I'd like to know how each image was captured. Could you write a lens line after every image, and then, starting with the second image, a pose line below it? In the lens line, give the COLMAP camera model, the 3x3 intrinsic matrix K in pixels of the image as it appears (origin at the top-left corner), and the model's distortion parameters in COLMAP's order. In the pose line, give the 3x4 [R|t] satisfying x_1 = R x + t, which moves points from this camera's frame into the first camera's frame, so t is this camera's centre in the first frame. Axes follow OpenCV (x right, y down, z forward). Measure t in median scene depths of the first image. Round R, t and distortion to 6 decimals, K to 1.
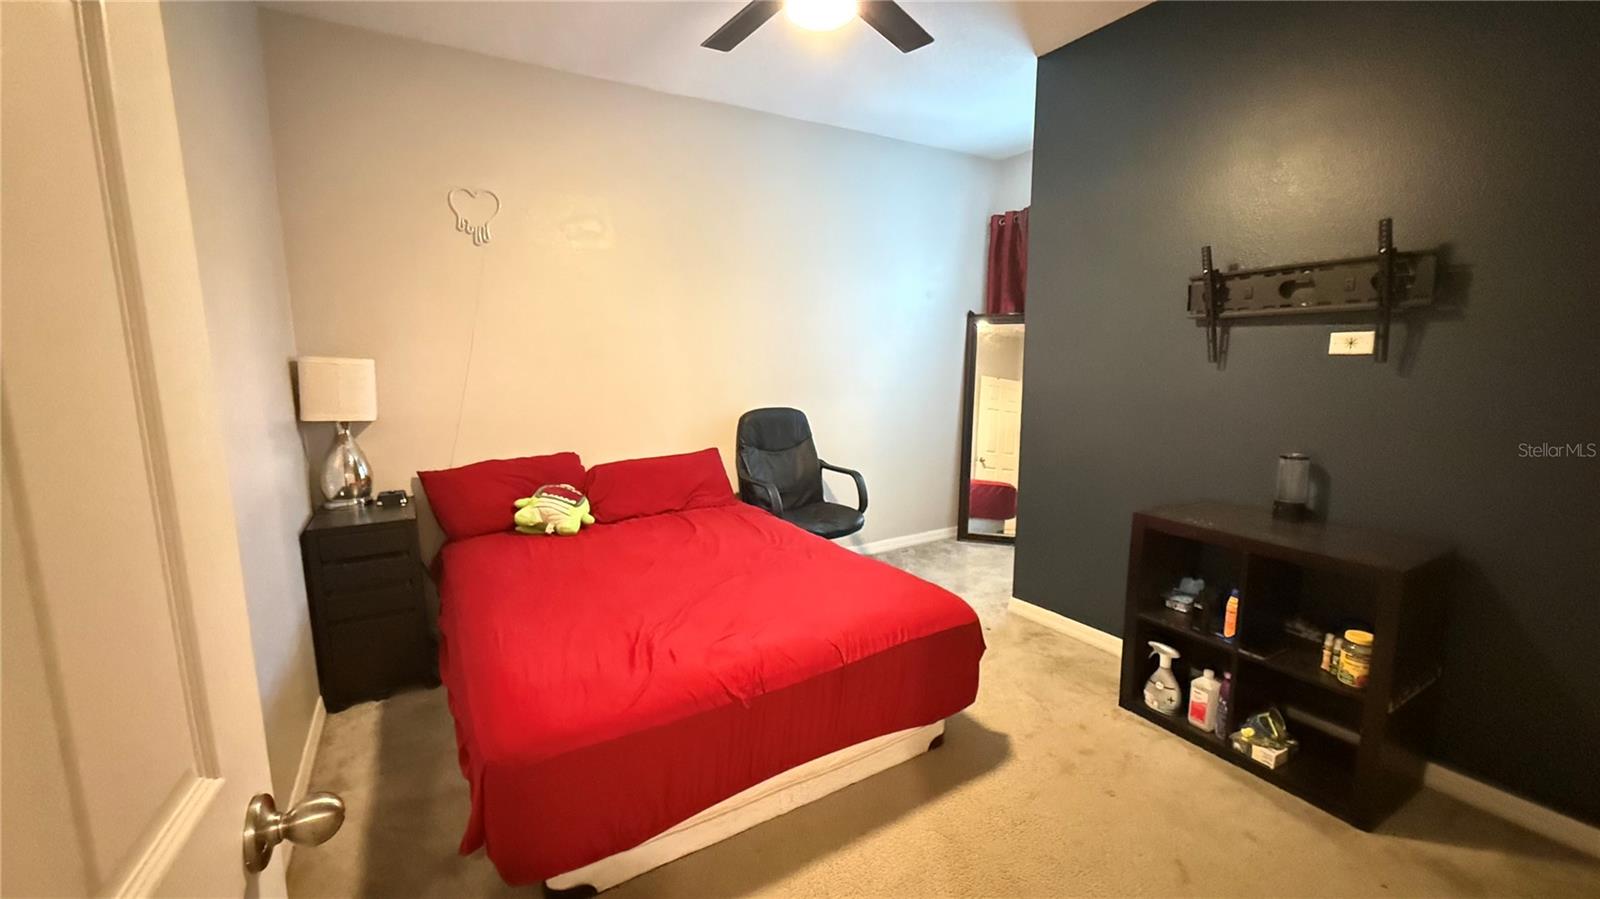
lens RADIAL K [[638.5, 0, 804.7], [0, 638.5, 450.5], [0, 0, 1]] dist [-0.000162, -0.000179]
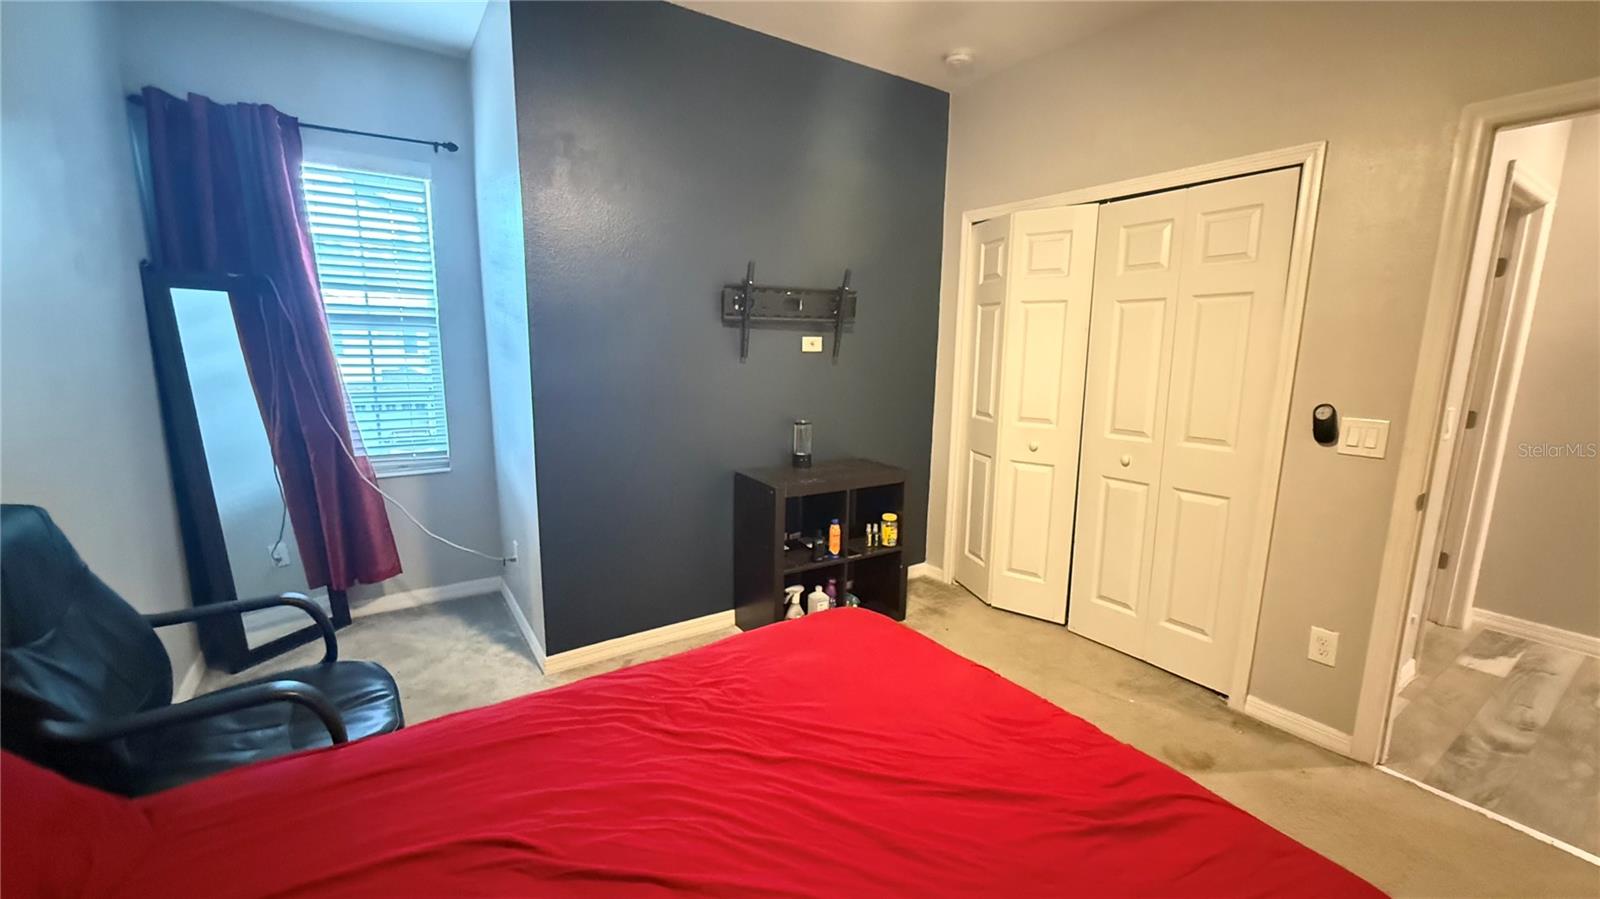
lens RADIAL K [[638.5, 0, 804.7], [0, 638.5, 450.5], [0, 0, 1]] dist [-0.000162, -0.000179]
pose [[-0.041721, -0.159656, 0.986291, -0.667810], [0.135926, 0.977065, 0.163912, -0.165891], [-0.989840, 0.140901, -0.019063, 1.041218]]
